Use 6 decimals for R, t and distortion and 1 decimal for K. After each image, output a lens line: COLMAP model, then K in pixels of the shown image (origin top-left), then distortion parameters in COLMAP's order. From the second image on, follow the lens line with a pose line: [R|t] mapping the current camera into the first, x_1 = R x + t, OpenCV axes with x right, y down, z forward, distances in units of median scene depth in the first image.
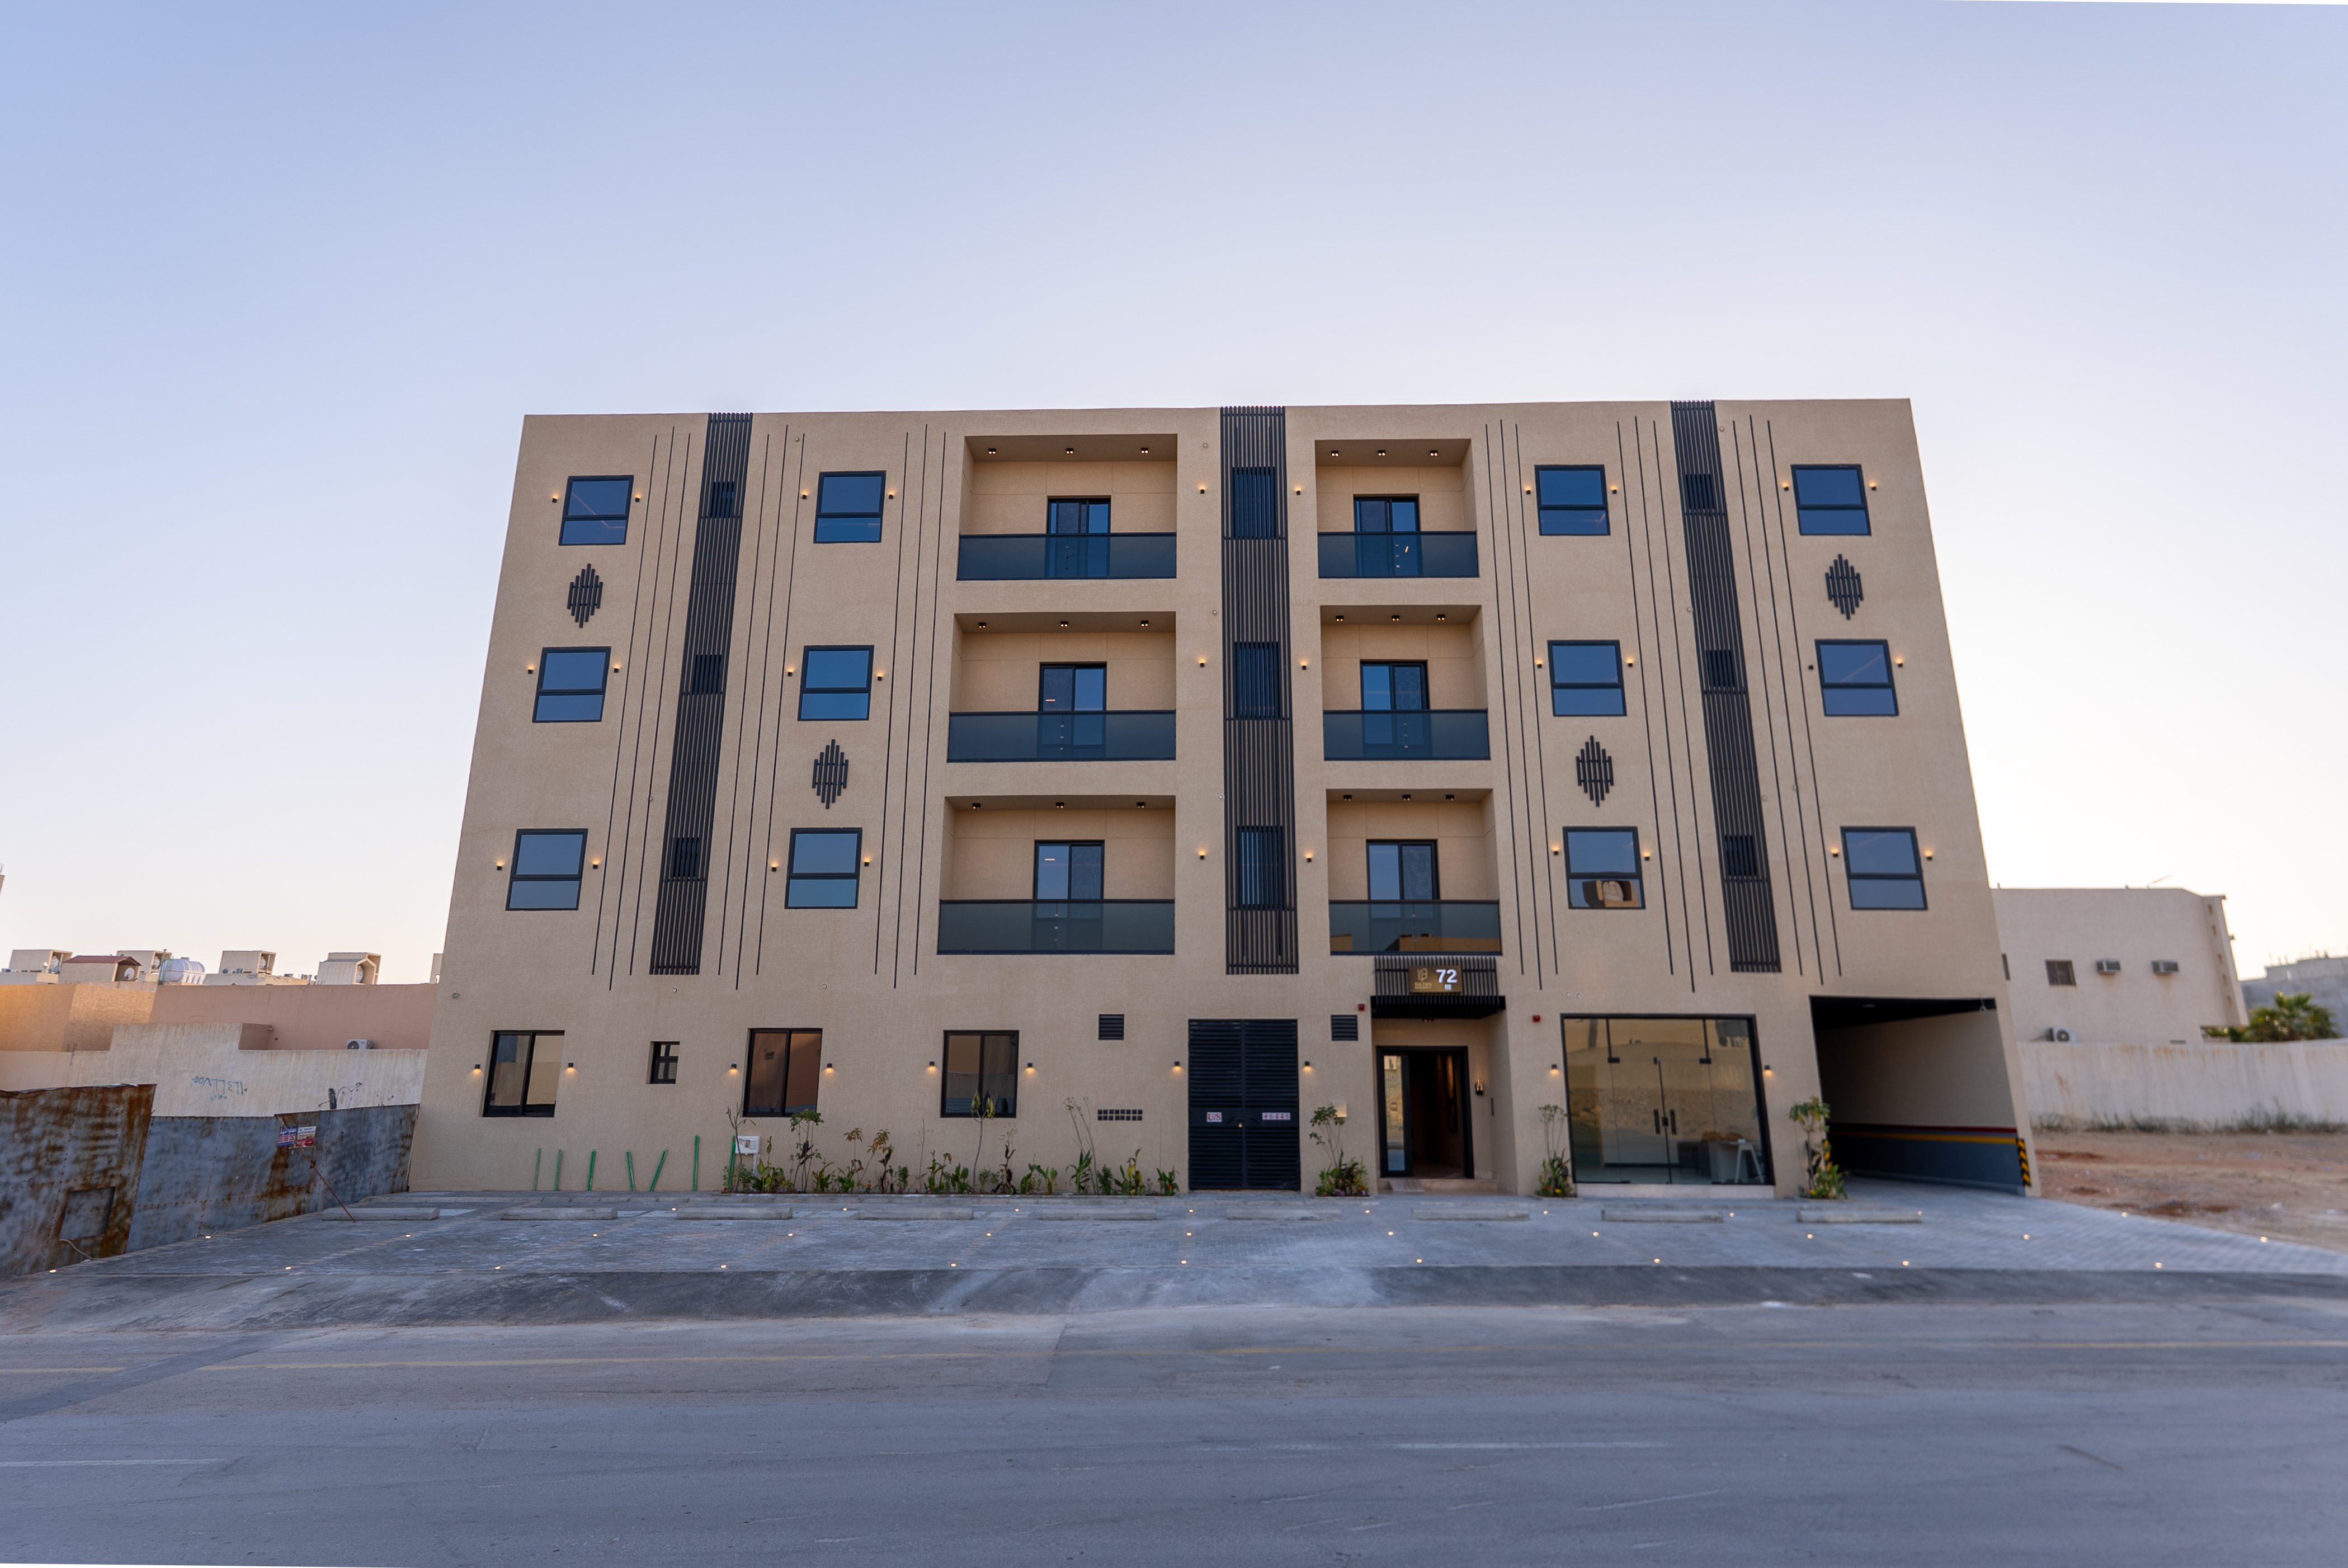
lens RADIAL K [[1218.4, 0, 1168.7], [0, 1218.4, 786.2], [0, 0, 1]] dist [-0.002112, -0.000122]
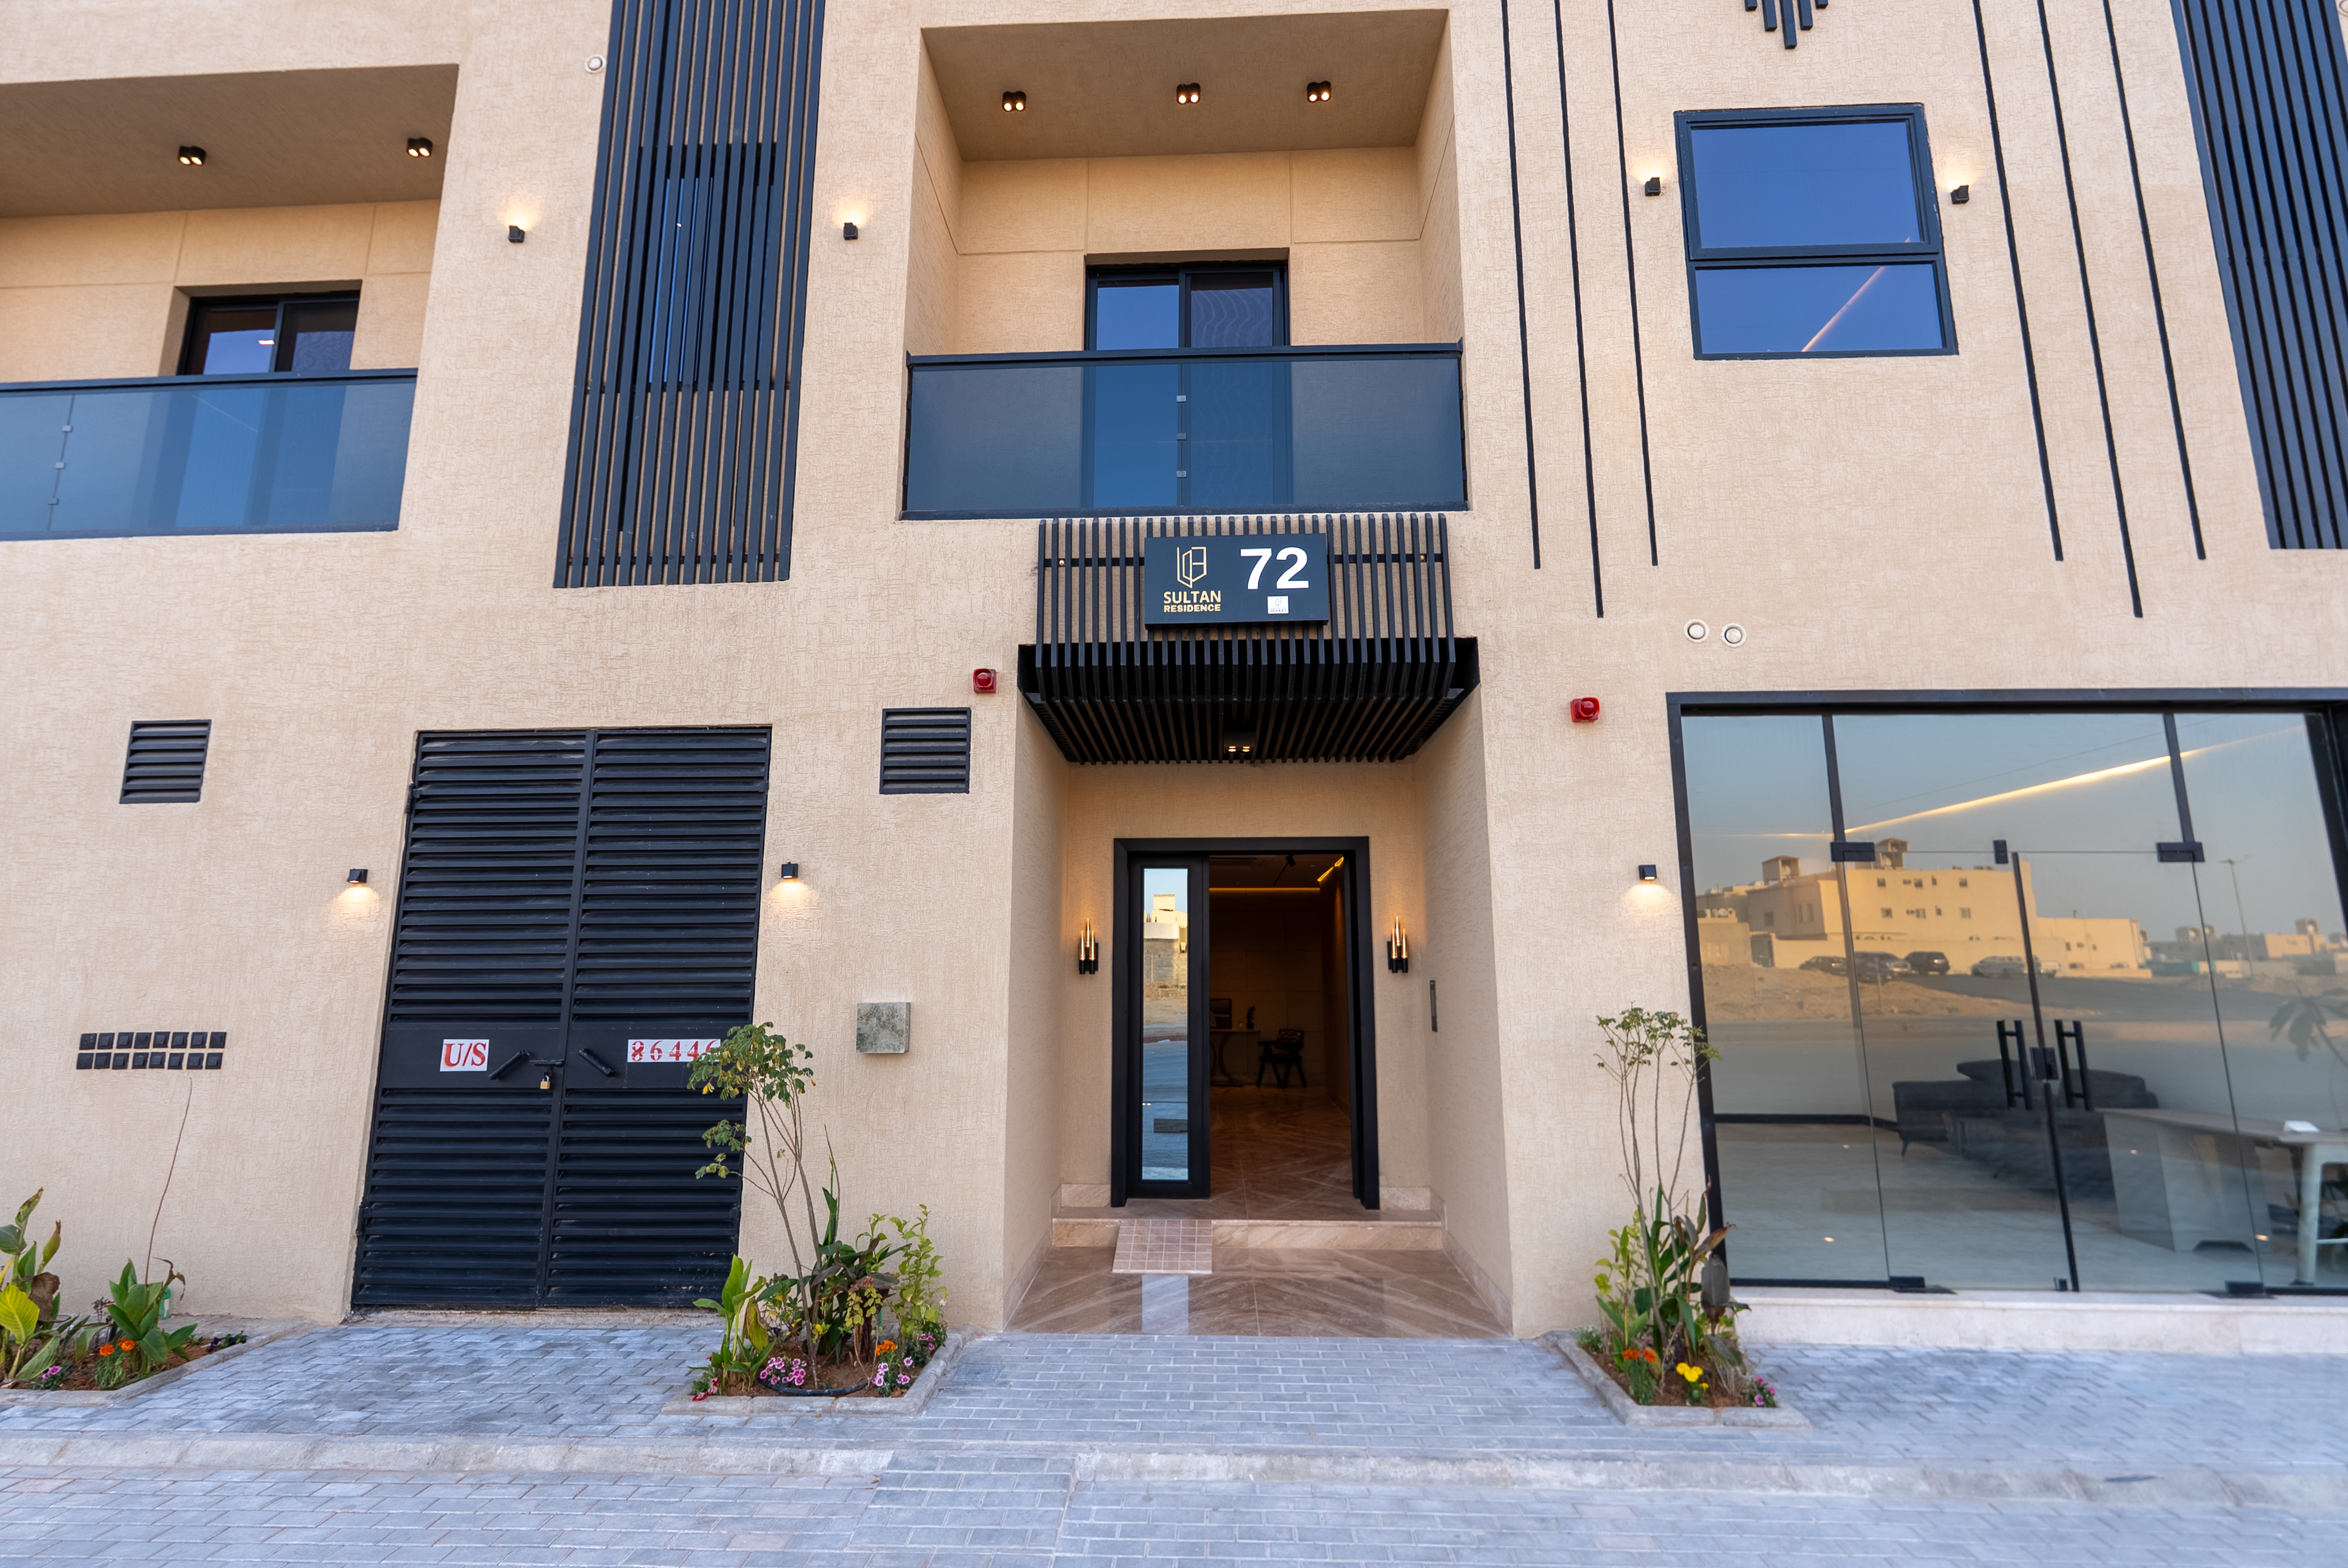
lens RADIAL K [[1053.8, 0, 1183.0], [0, 1053.8, 795.9], [0, 0, 1]] dist [0.002402, 0.000312]
pose [[0.999927, -0.009677, -0.007213, 0.206863], [0.010266, 0.996192, 0.086578, 0.186912], [0.006347, -0.086646, 0.996219, 0.743871]]
